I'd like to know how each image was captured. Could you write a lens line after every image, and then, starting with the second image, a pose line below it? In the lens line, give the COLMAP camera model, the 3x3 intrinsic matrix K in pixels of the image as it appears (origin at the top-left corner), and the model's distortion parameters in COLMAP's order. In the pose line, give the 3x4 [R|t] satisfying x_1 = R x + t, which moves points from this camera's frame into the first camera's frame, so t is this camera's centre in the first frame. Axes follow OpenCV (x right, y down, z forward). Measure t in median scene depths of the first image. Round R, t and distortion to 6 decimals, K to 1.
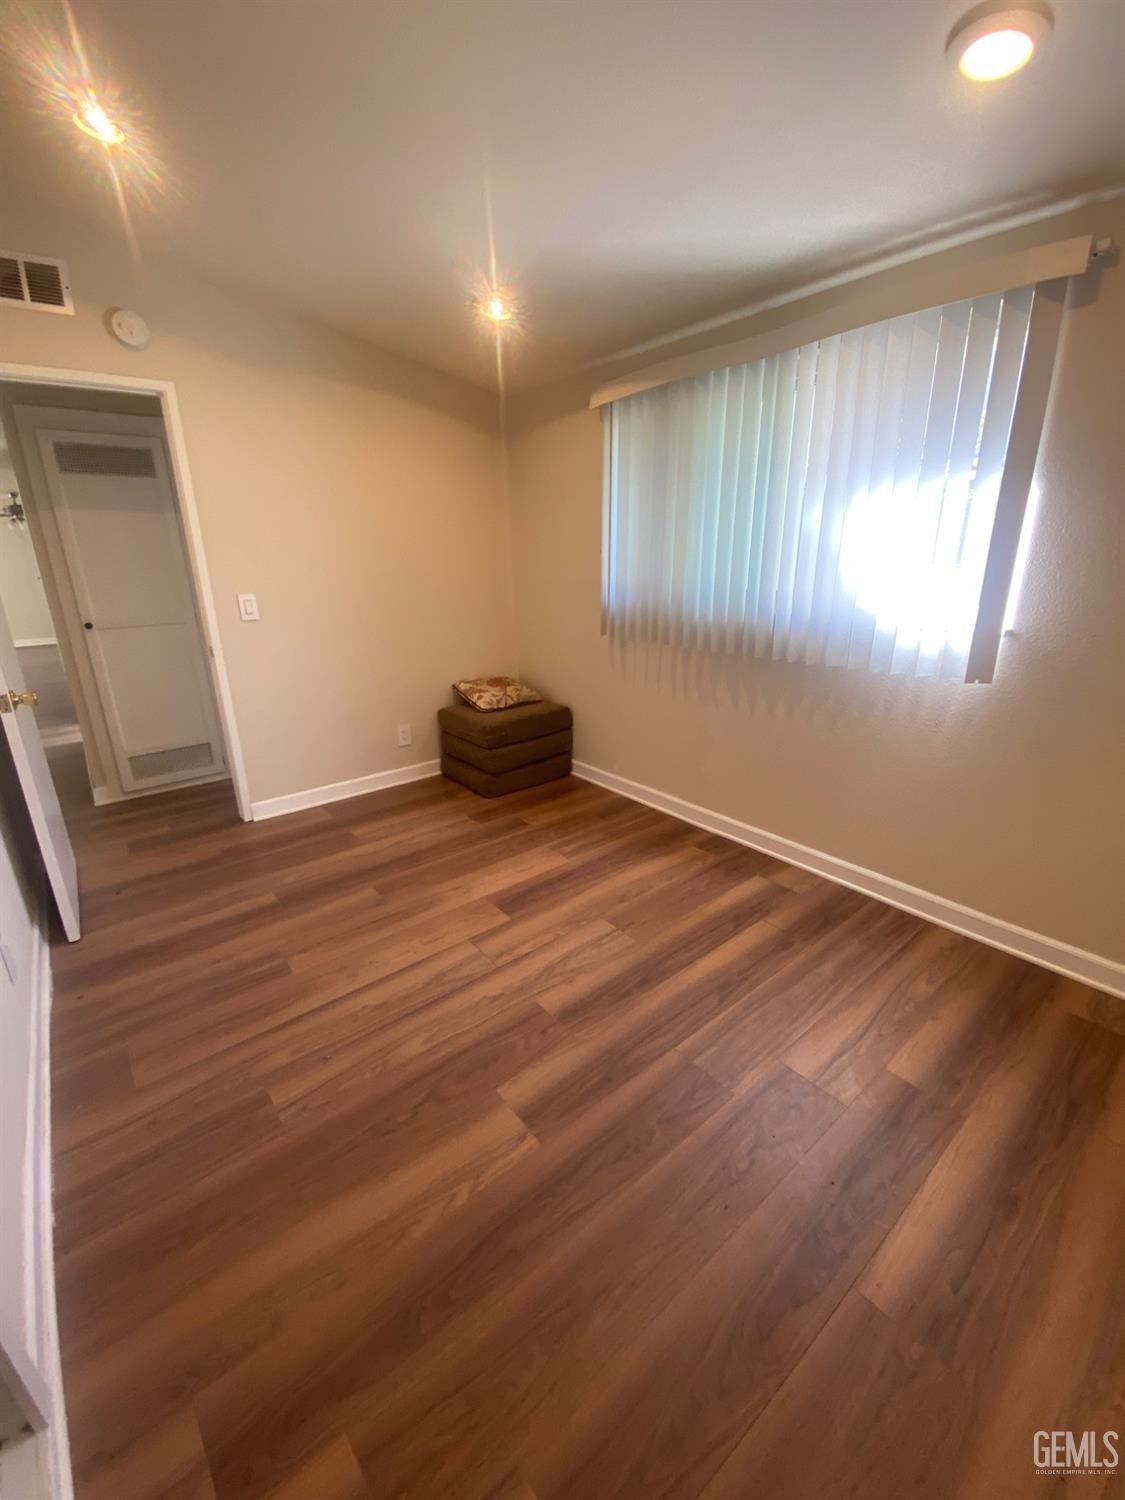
lens RADIAL K [[607.4, 0, 562.5], [0, 607.4, 750.0], [0, 0, 1]] dist [0.035192, -0.028581]
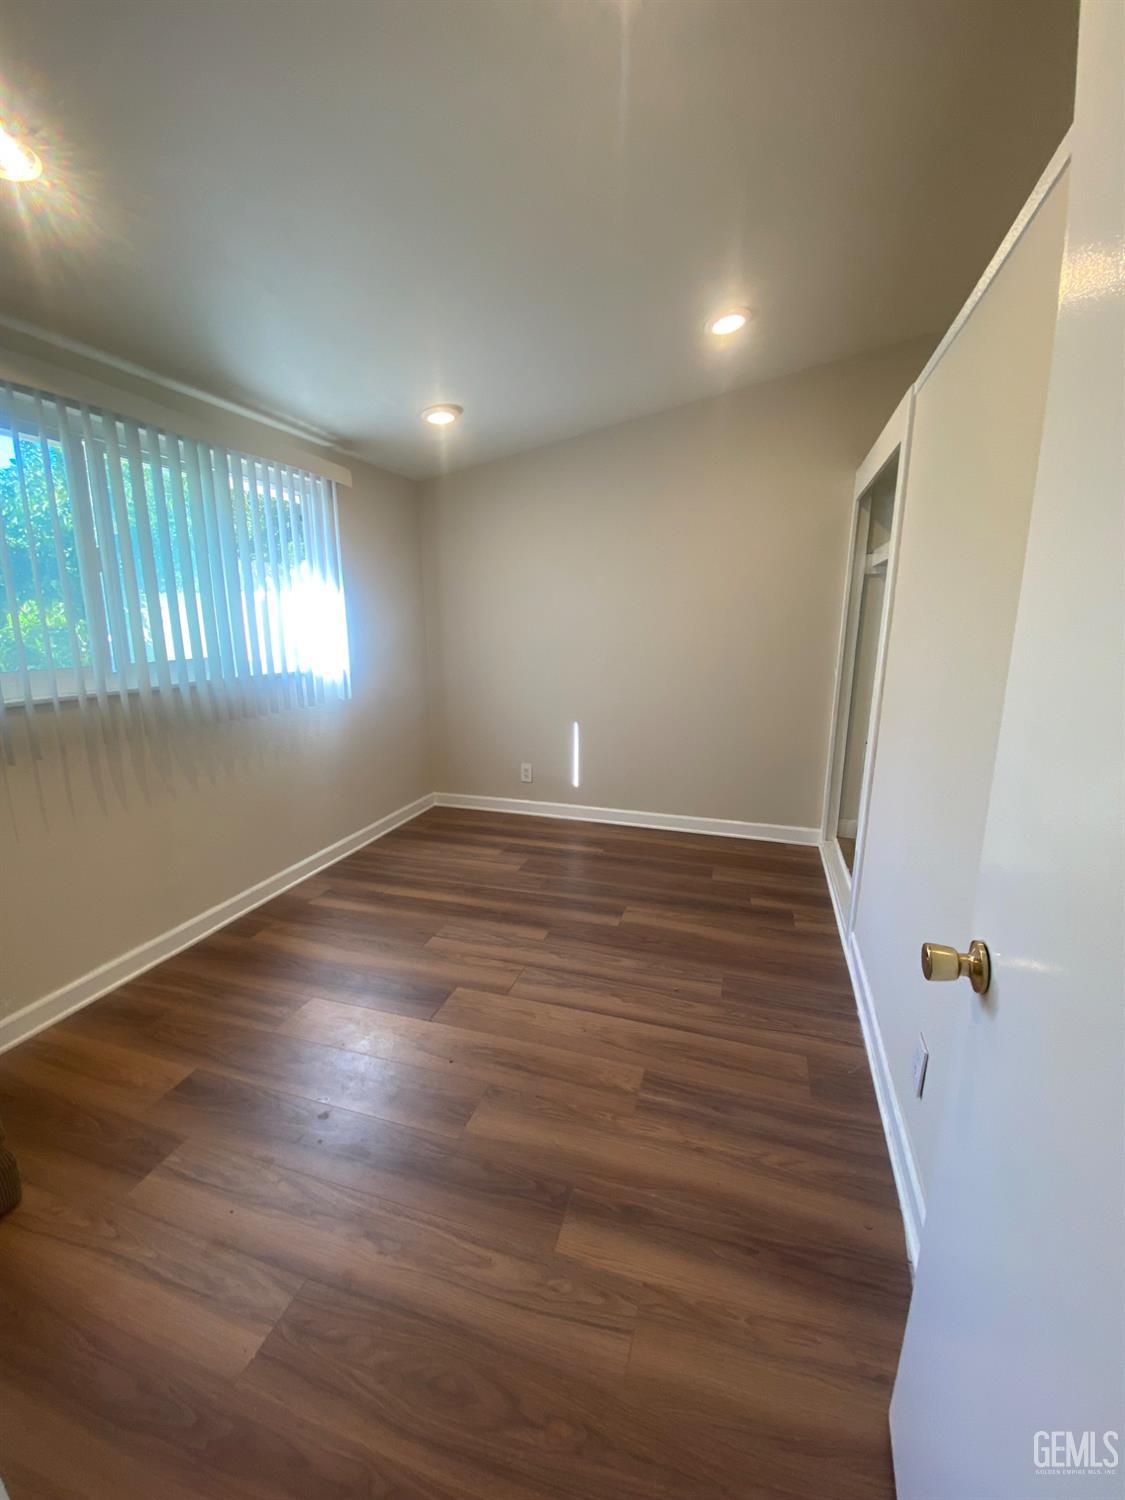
lens RADIAL K [[607.4, 0, 562.5], [0, 607.4, 750.0], [0, 0, 1]] dist [0.035192, -0.028581]
pose [[-0.548240, -0.160226, 0.820829, -1.039033], [0.271540, 0.894199, 0.355912, -0.405623], [-0.791011, 0.418013, -0.446728, 1.307903]]
